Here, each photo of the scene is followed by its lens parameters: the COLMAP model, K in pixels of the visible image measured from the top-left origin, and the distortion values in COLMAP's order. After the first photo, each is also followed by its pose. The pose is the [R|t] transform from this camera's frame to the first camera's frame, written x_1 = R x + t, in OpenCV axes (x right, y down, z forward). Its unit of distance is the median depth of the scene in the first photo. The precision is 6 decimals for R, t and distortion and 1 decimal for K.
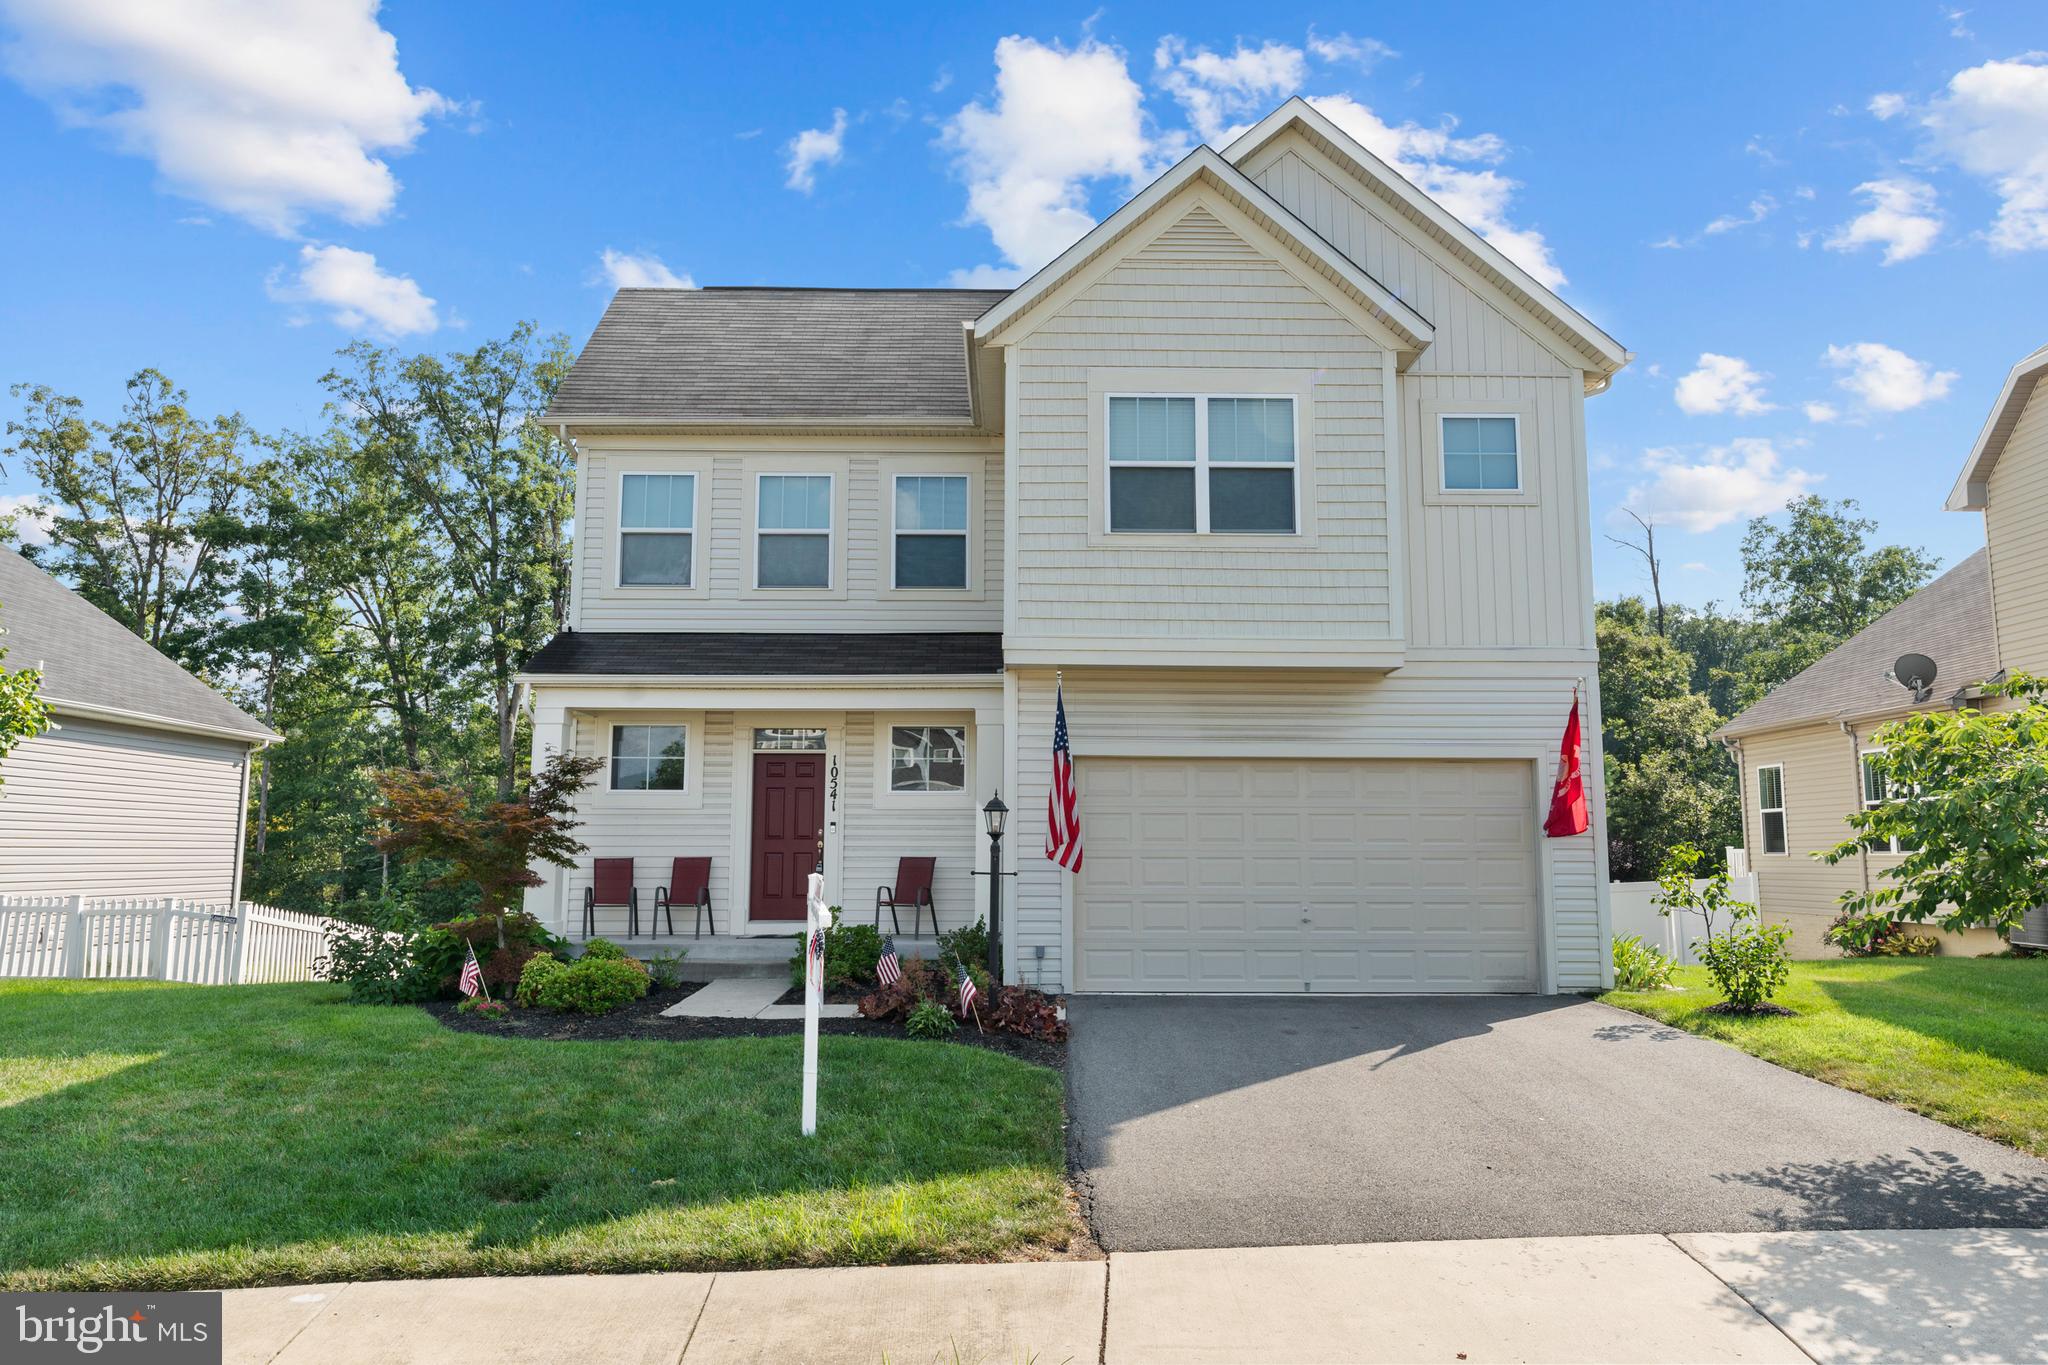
lens RADIAL K [[1358.2, 0, 1018.1], [0, 1358.2, 678.1], [0, 0, 1]] dist [0.004954, 0.002264]
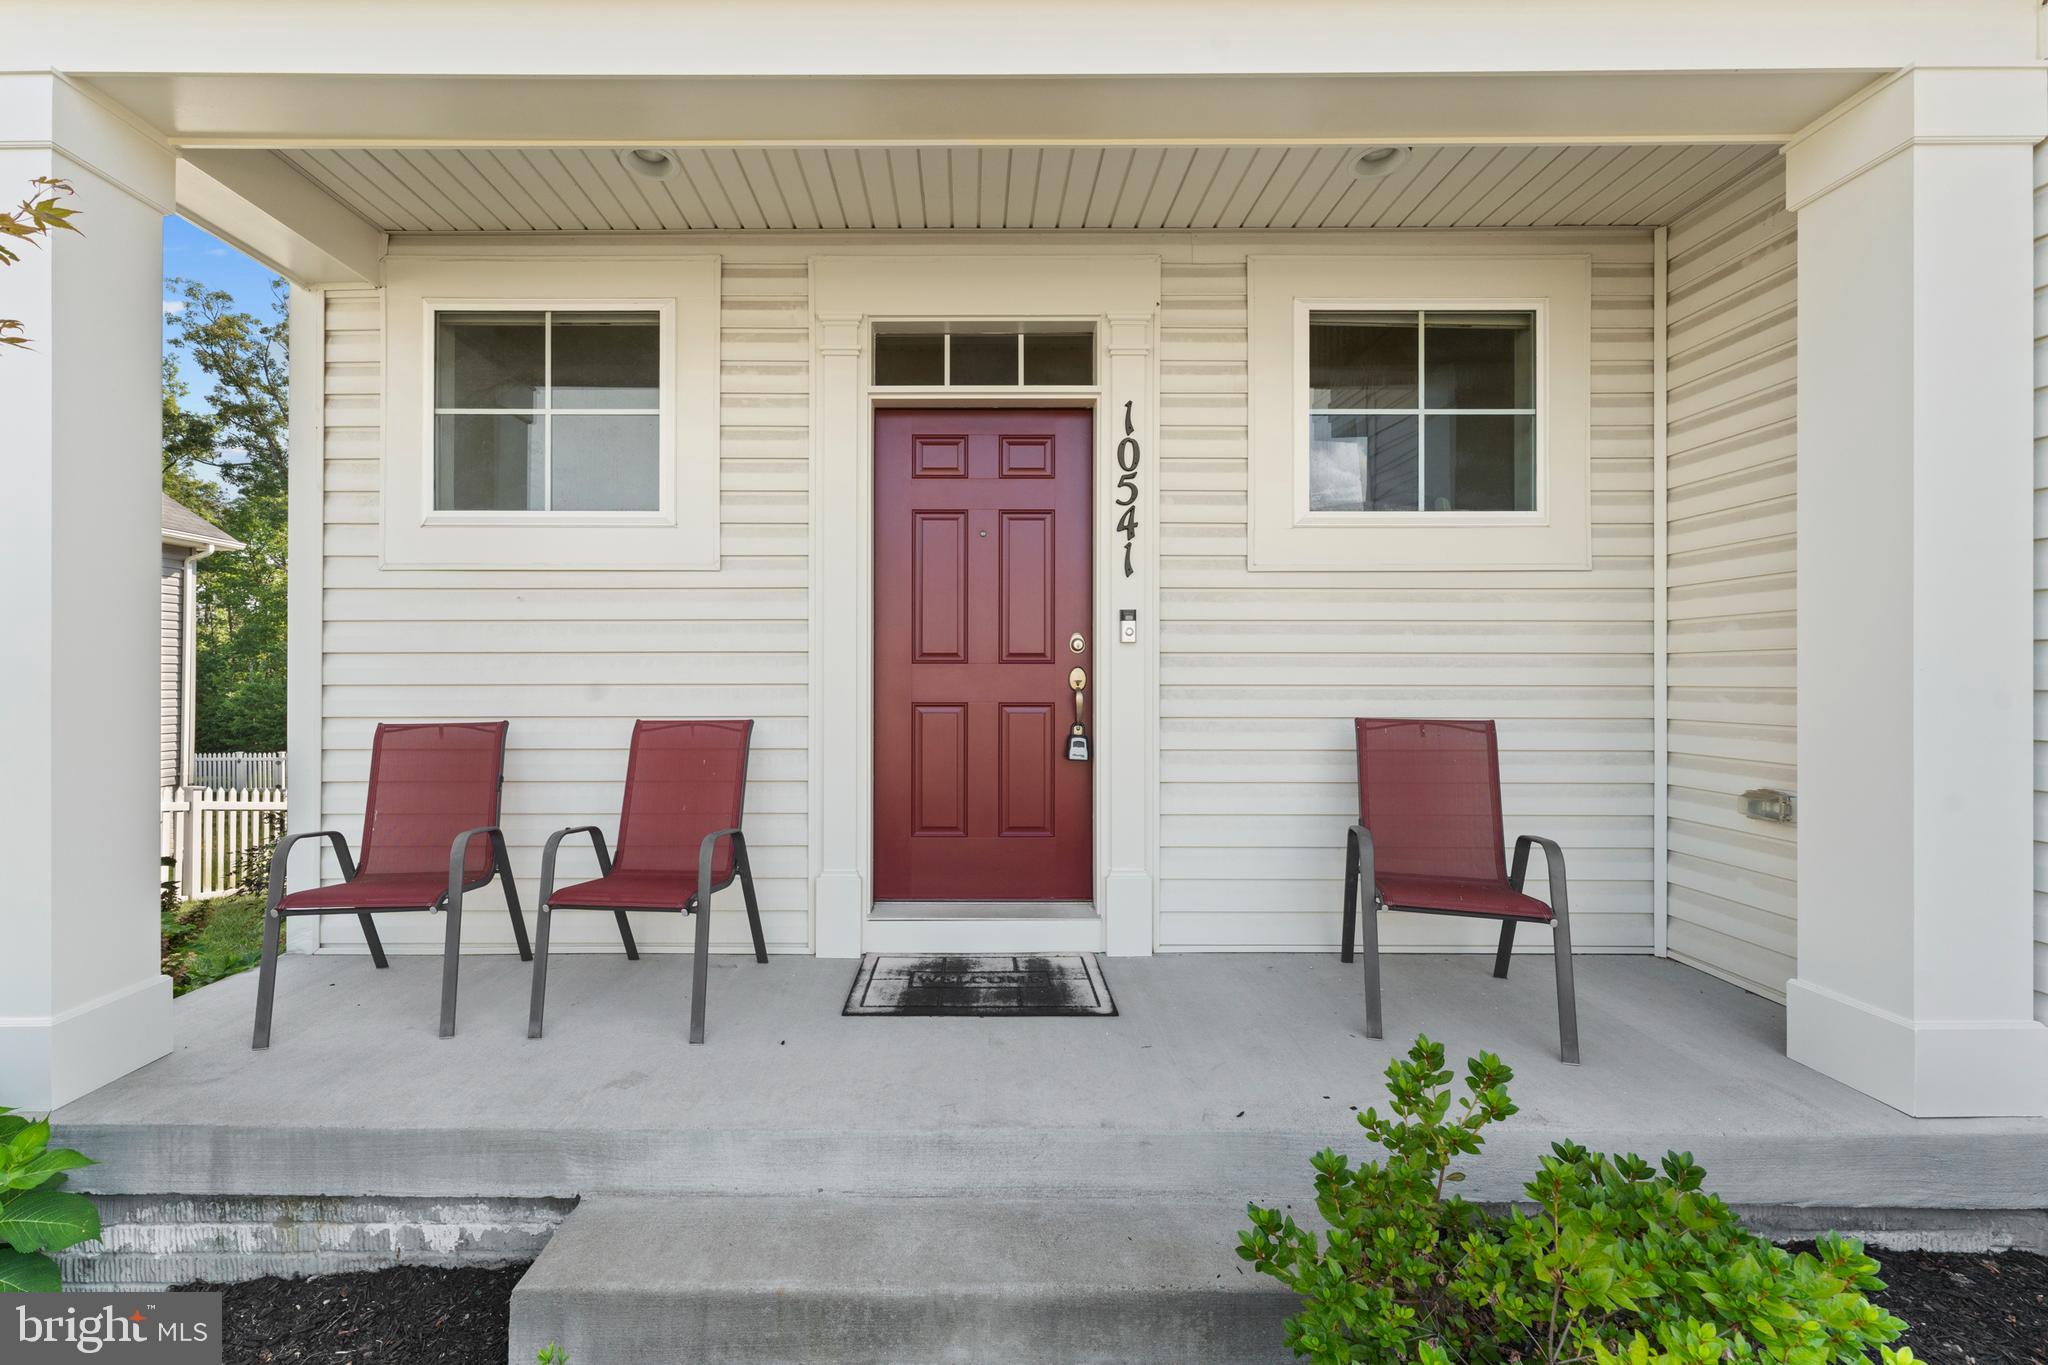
lens RADIAL K [[830.6, 0, 975.1], [0, 830.6, 674.1], [0, 0, 1]] dist [0.001569, 0.000363]
pose [[1.000000, -0.000505, 0.000393, -0.171452], [0.000455, 0.992934, 0.118668, 0.097312], [-0.000450, -0.118668, 0.992934, 0.799100]]
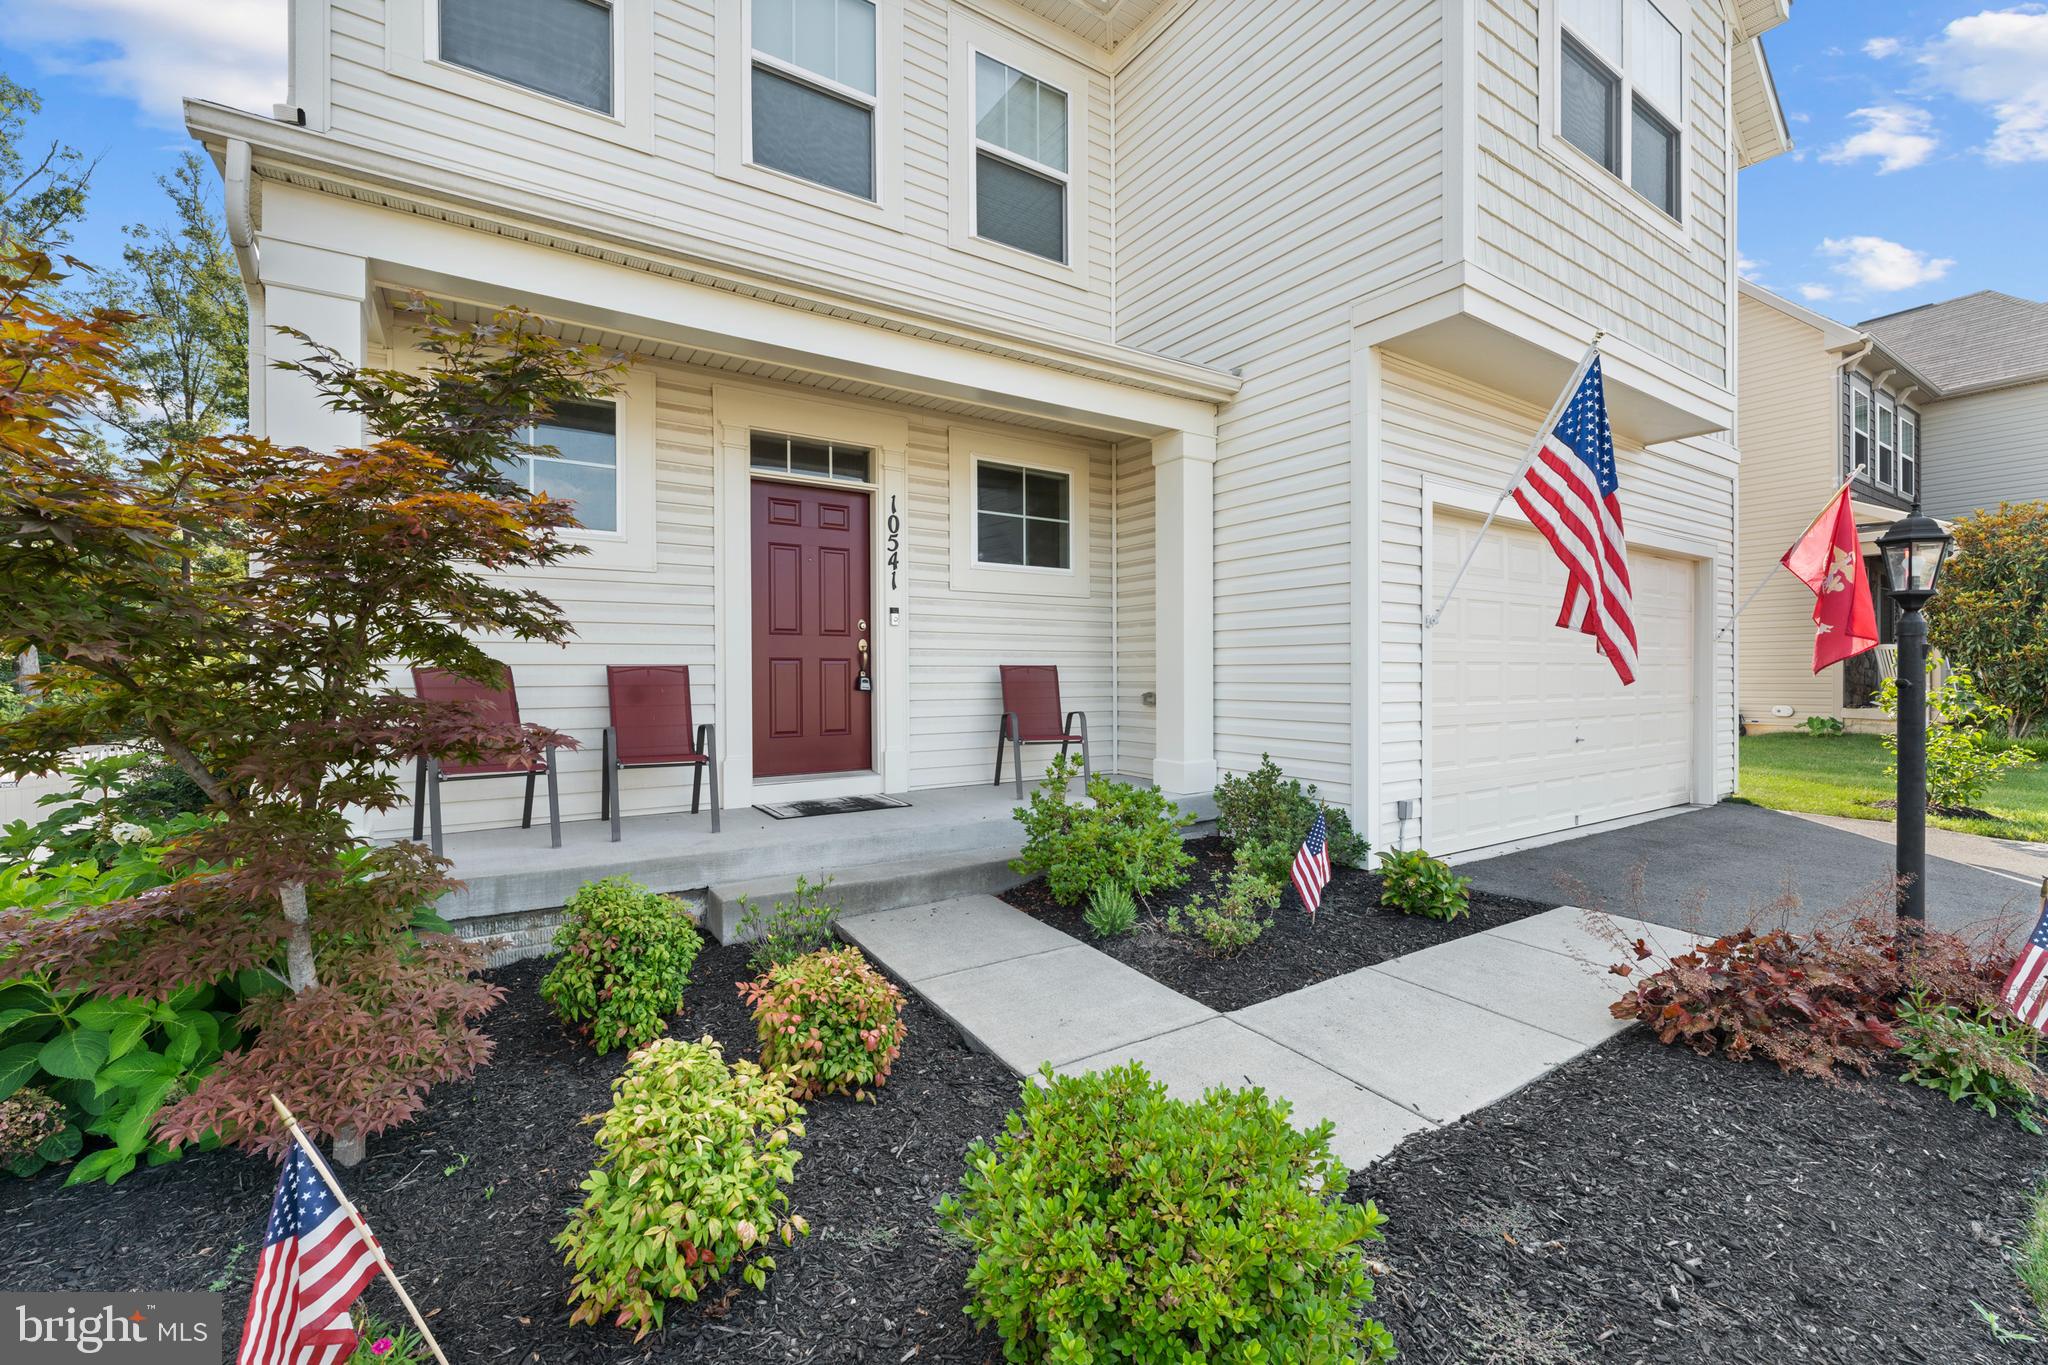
lens RADIAL K [[830.6, 0, 1011.6], [0, 830.6, 677.7], [0, 0, 1]] dist [0.001569, 0.000363]
pose [[0.838103, -0.005618, 0.545483, -0.291057], [-0.064227, 0.991976, 0.108898, 0.092986], [-0.541717, -0.126302, 0.831017, 0.660579]]
